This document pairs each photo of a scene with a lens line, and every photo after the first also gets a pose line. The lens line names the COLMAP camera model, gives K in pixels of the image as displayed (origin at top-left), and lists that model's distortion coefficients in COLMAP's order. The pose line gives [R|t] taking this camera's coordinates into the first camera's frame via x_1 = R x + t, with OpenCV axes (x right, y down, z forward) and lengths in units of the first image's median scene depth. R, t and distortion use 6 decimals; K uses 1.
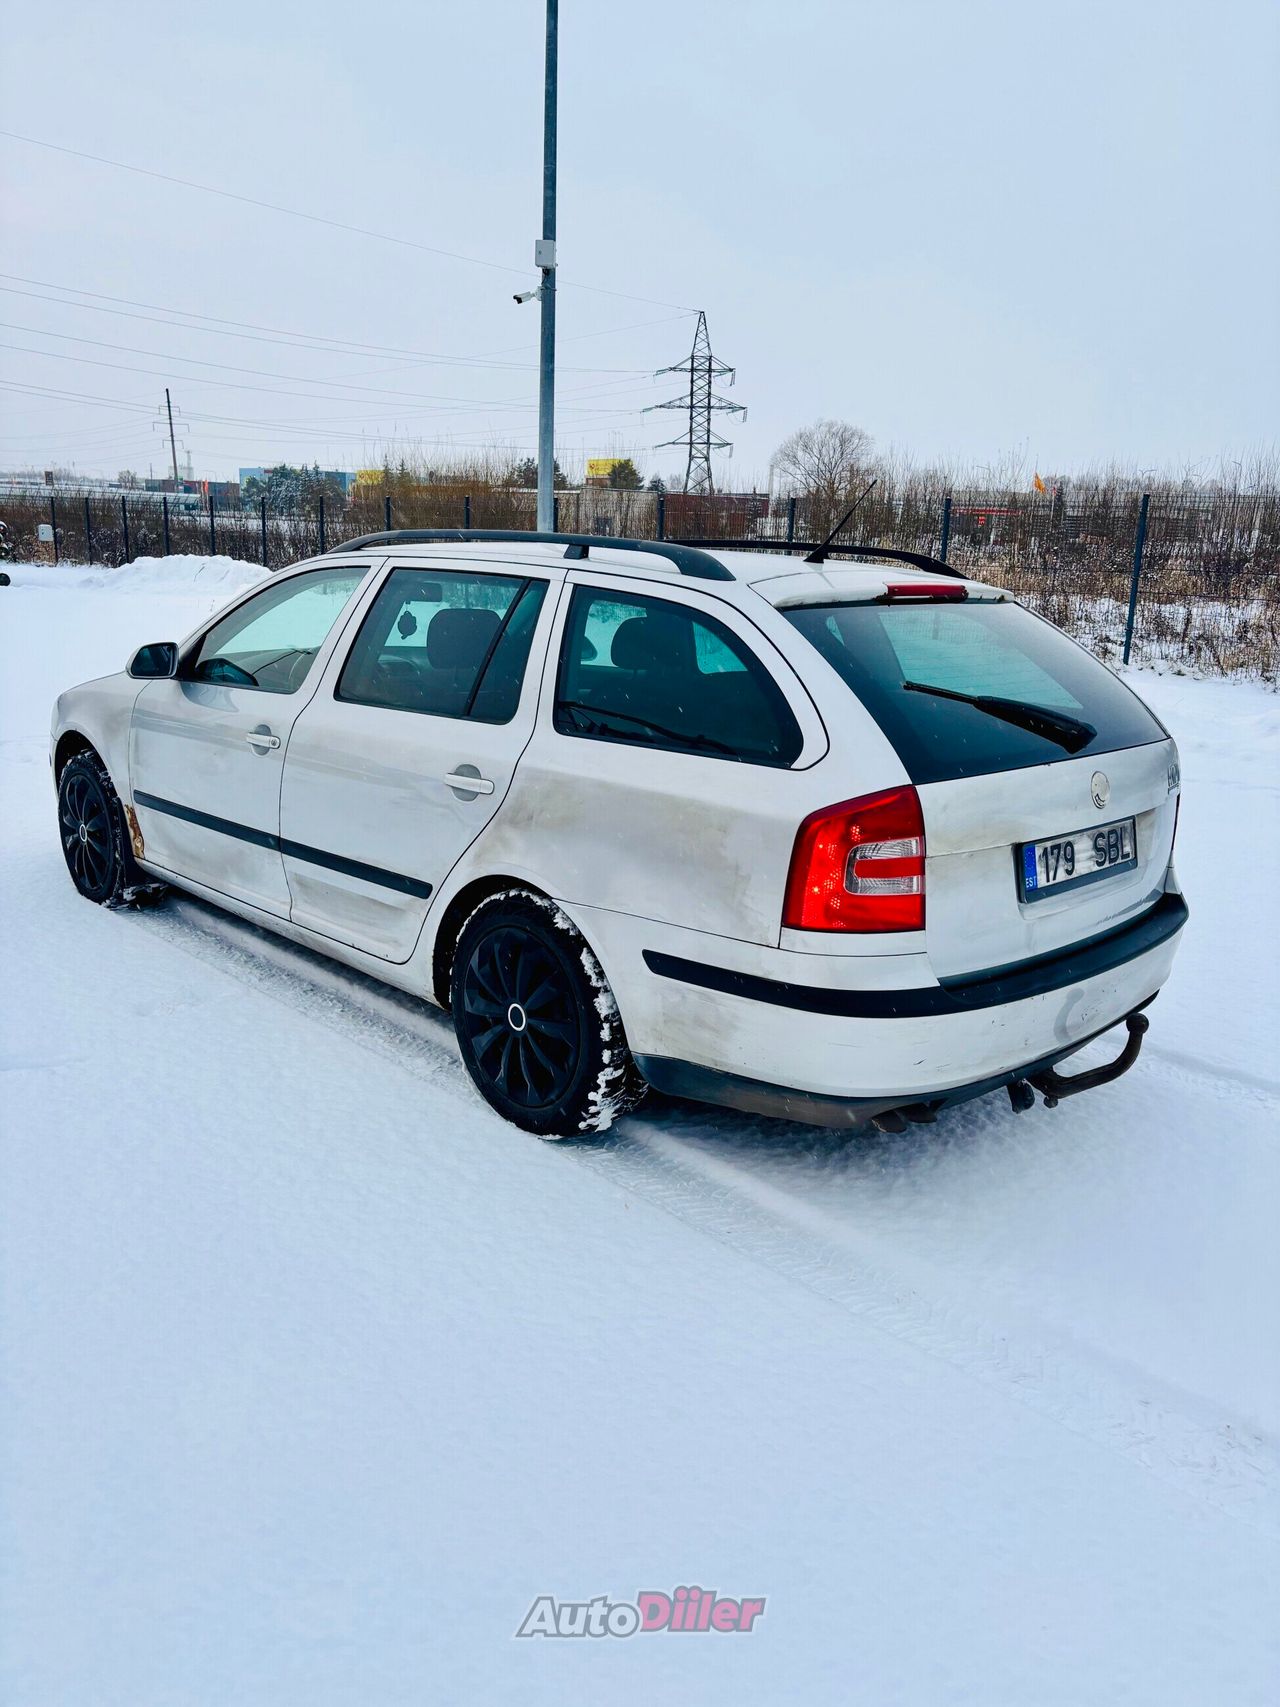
lens RADIAL K [[1294.2, 0, 639.5], [0, 1294.2, 857.5], [0, 0, 1]] dist [0.044417, -0.038161]
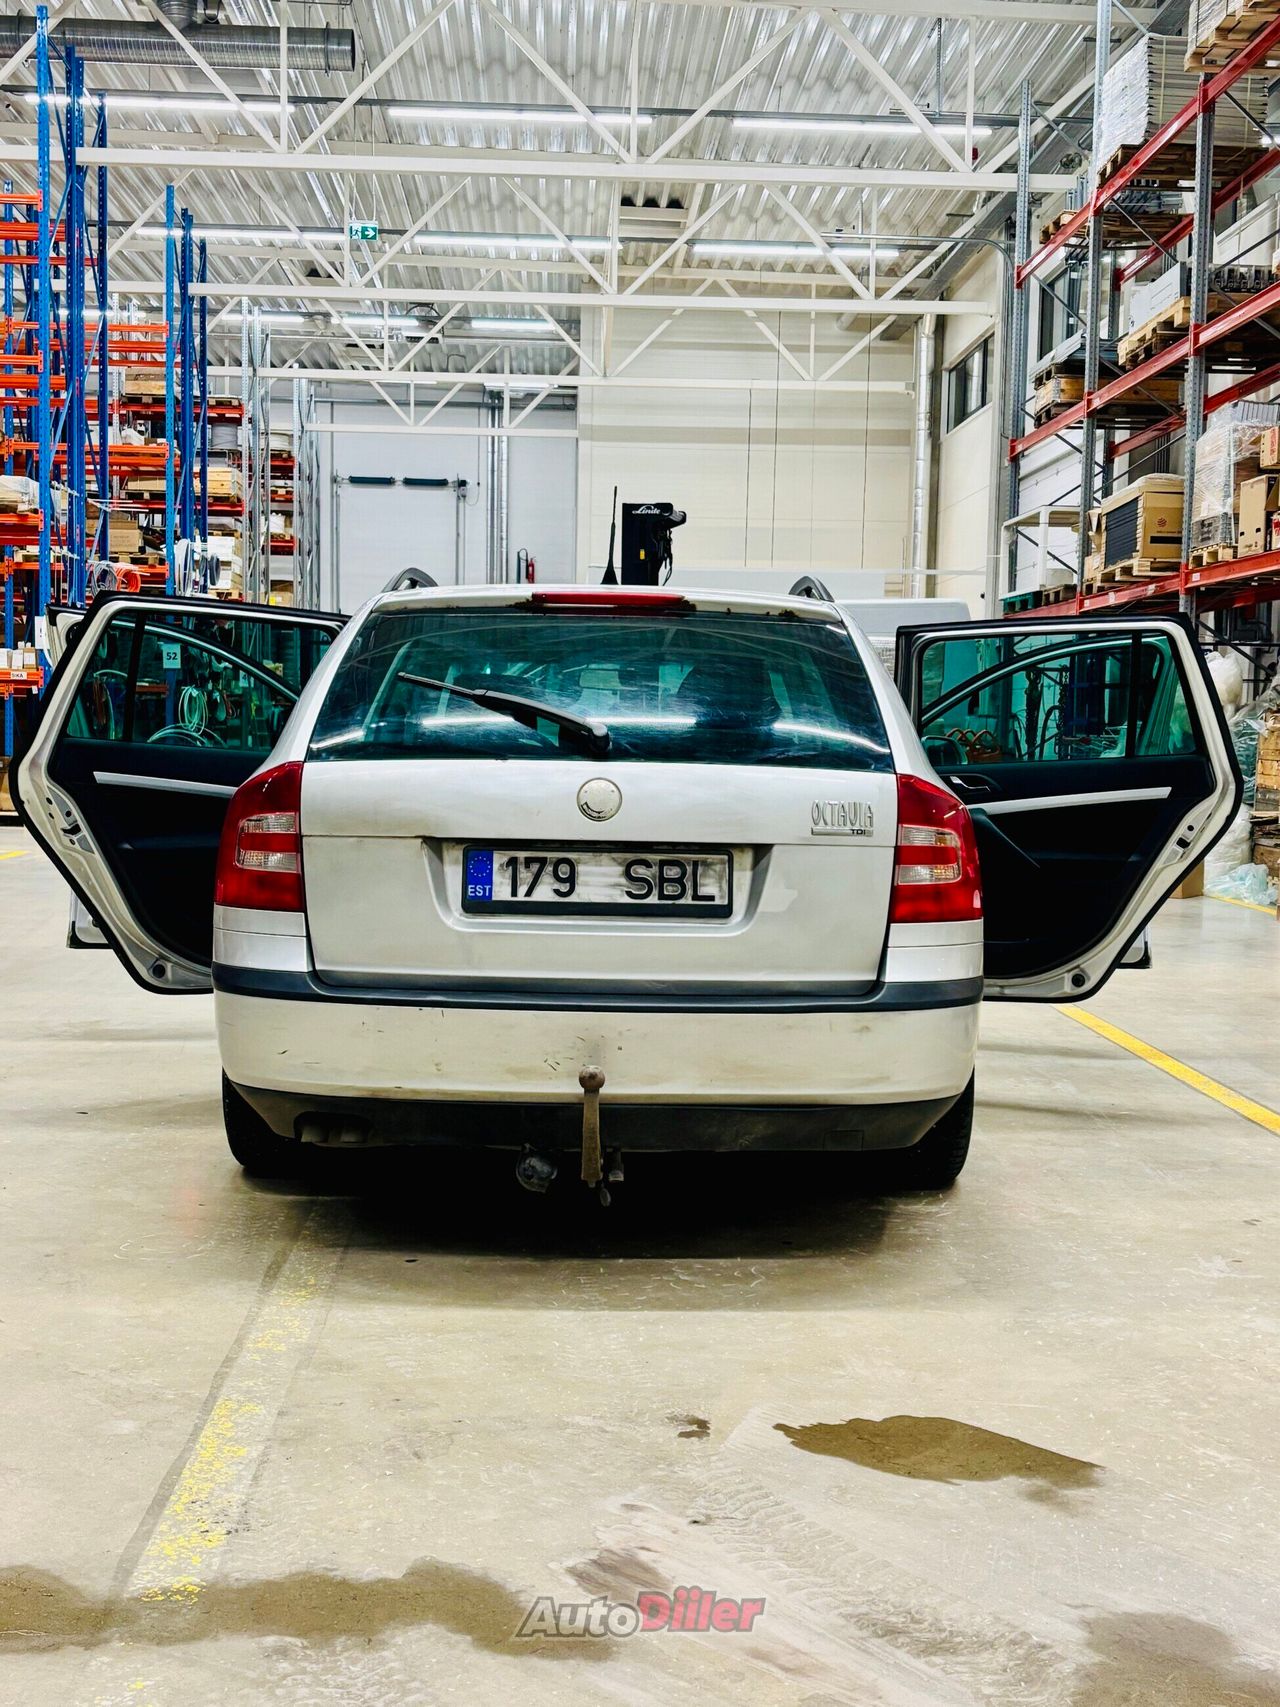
lens RADIAL K [[1949.8, 0, 631.2], [0, 1949.8, 857.1], [0, 0, 1]] dist [0.103391, 0.000000]
pose [[0.716336, 0.026025, -0.697270, 1.203919], [-0.164131, 0.977549, -0.132133, 0.143407], [0.678176, 0.209096, 0.704525, 0.117946]]
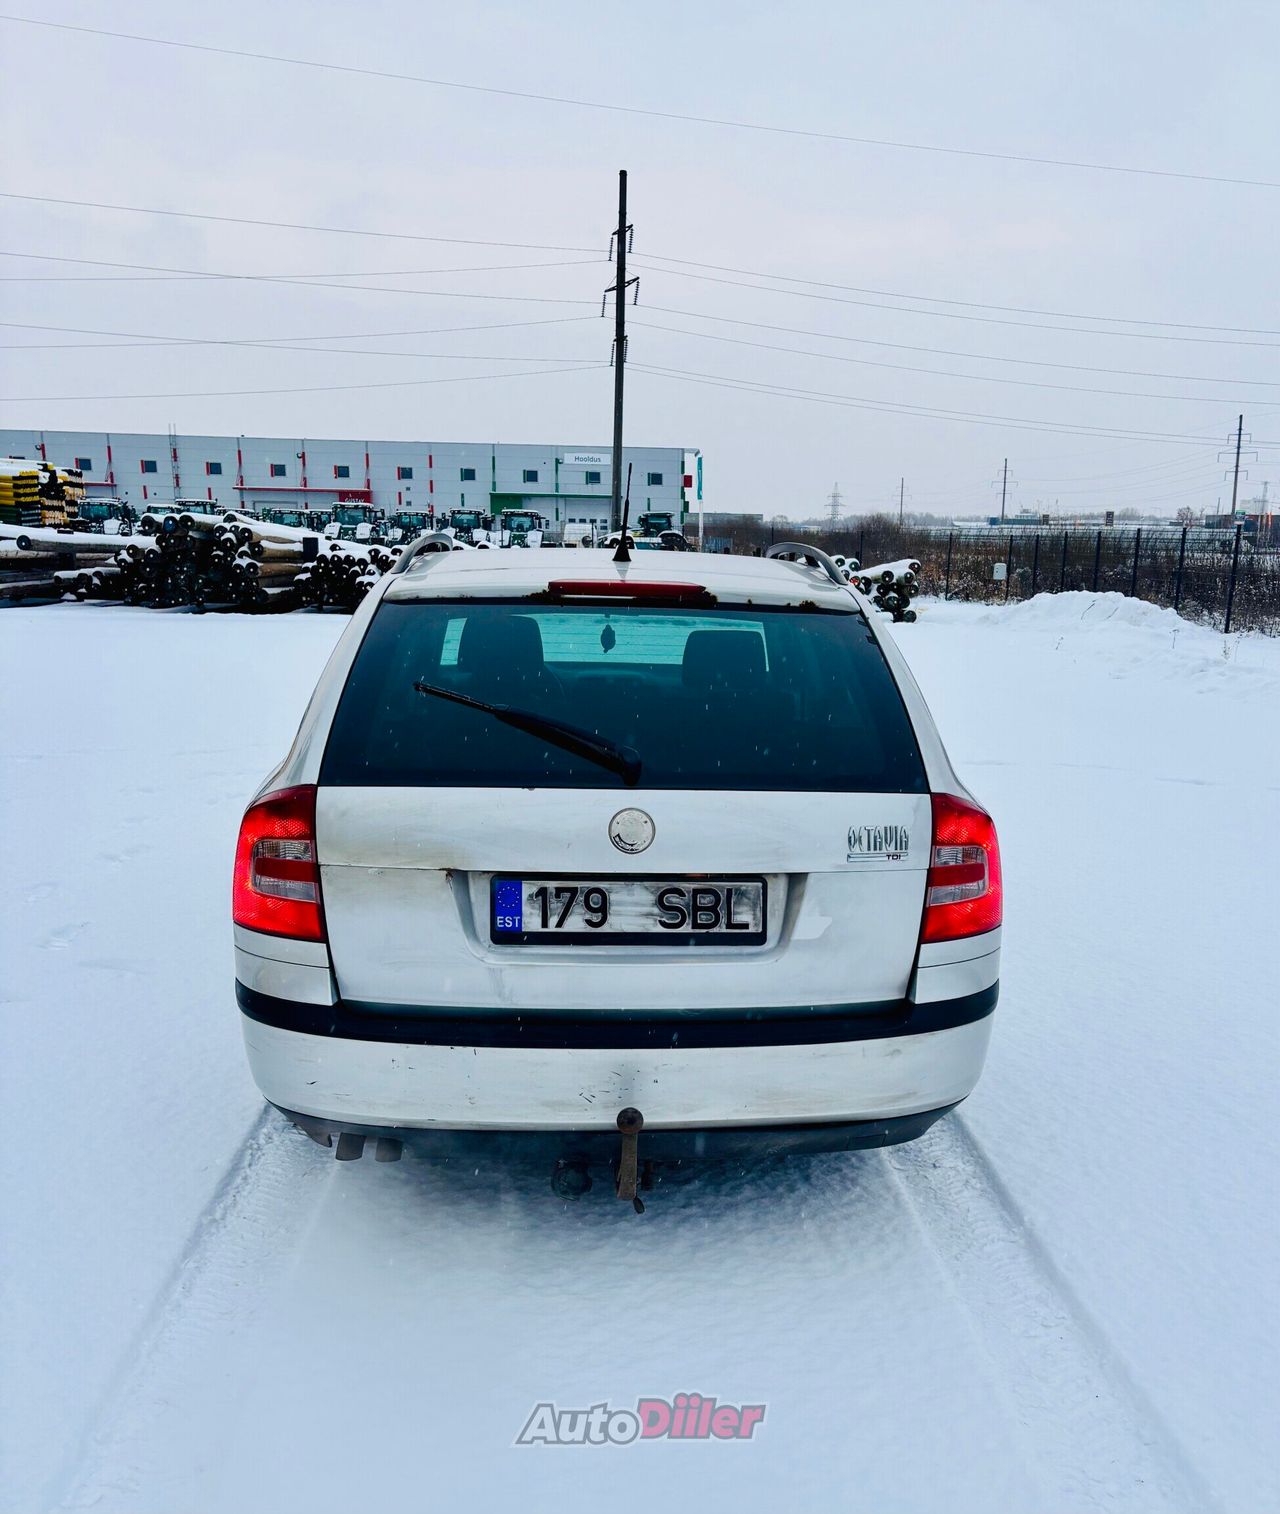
lens RADIAL K [[1389.8, 0, 691.2], [0, 1389.8, 912.6], [0, 0, 1]] dist [0.049126, 0.000000]
pose [[0.767951, 0.149380, -0.622846, 0.894425], [-0.153486, 0.987010, 0.047475, -0.045966], [0.621847, 0.059140, 0.780903, 0.327733]]
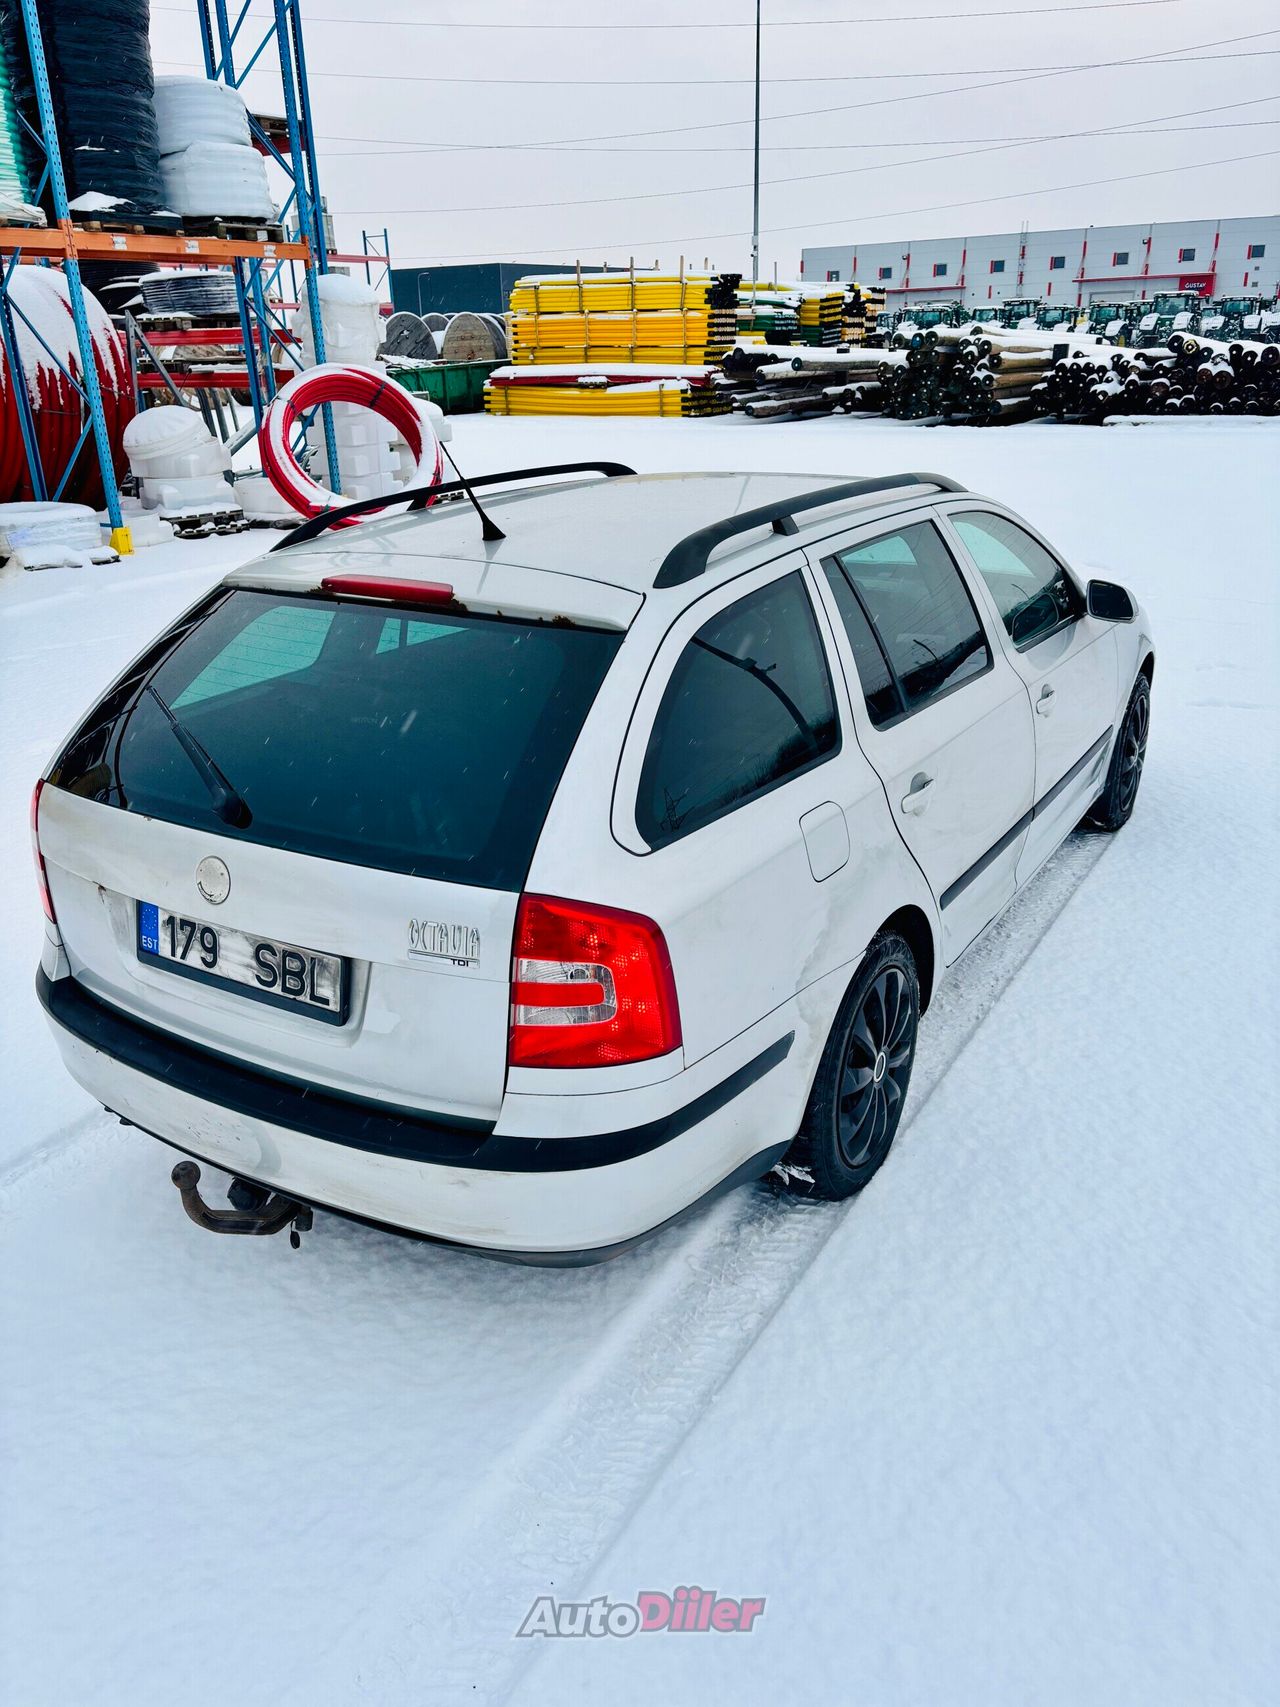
lens RADIAL K [[1294.2, 0, 634.4], [0, 1294.2, 848.1], [0, 0, 1]] dist [0.044417, -0.038161]
pose [[0.258290, 0.320178, -0.911467, 1.062394], [-0.206918, 0.939922, 0.271537, -0.315048], [0.943648, 0.118464, 0.309023, 0.951290]]
